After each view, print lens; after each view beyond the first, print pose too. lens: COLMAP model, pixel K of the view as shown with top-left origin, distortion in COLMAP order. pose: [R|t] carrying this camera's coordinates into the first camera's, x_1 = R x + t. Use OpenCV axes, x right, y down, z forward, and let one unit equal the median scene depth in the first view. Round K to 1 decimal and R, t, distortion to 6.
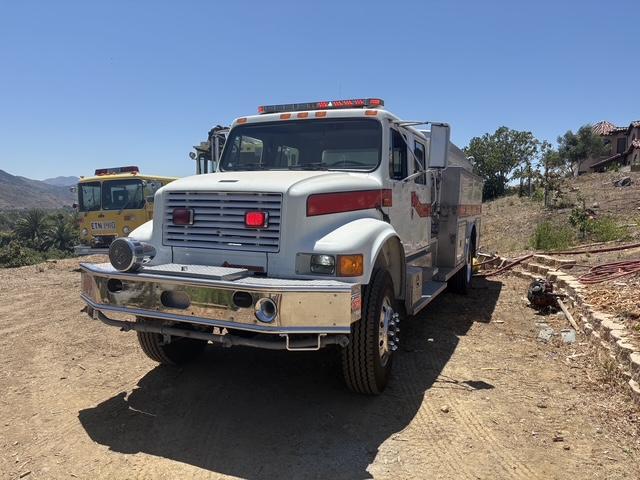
lens RADIAL K [[485.5, 0, 325.4], [0, 485.5, 242.2], [0, 0, 1]] dist [0.055101, -0.062205]
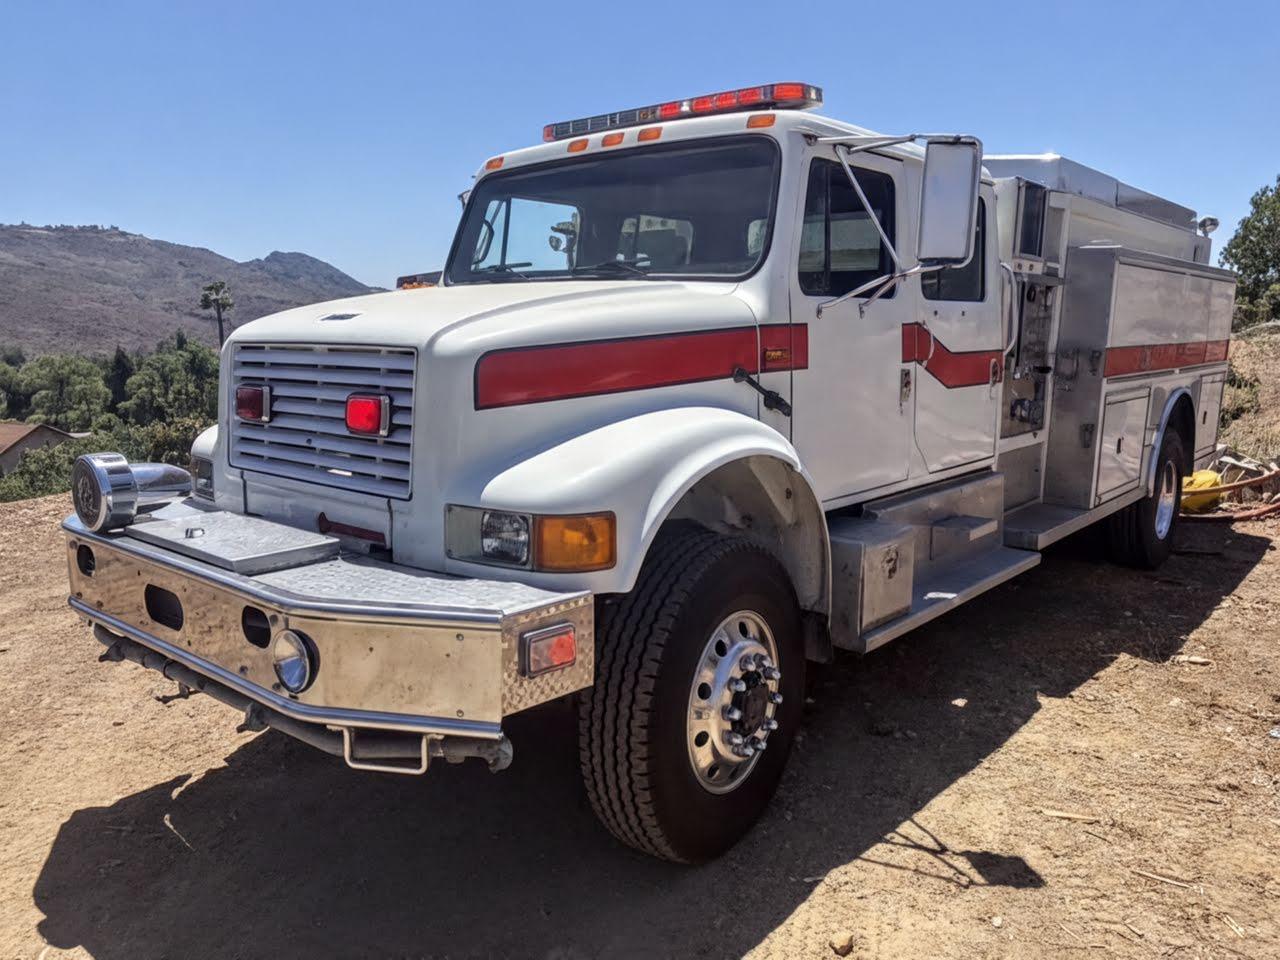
lens RADIAL K [[971.1, 0, 642.0], [0, 971.1, 483.6], [0, 0, 1]] dist [0.055101, -0.062205]
pose [[0.954695, 0.031589, -0.295906, 0.259484], [-0.008754, 0.996901, 0.078180, -0.045584], [0.297458, -0.072047, 0.952012, 0.244824]]
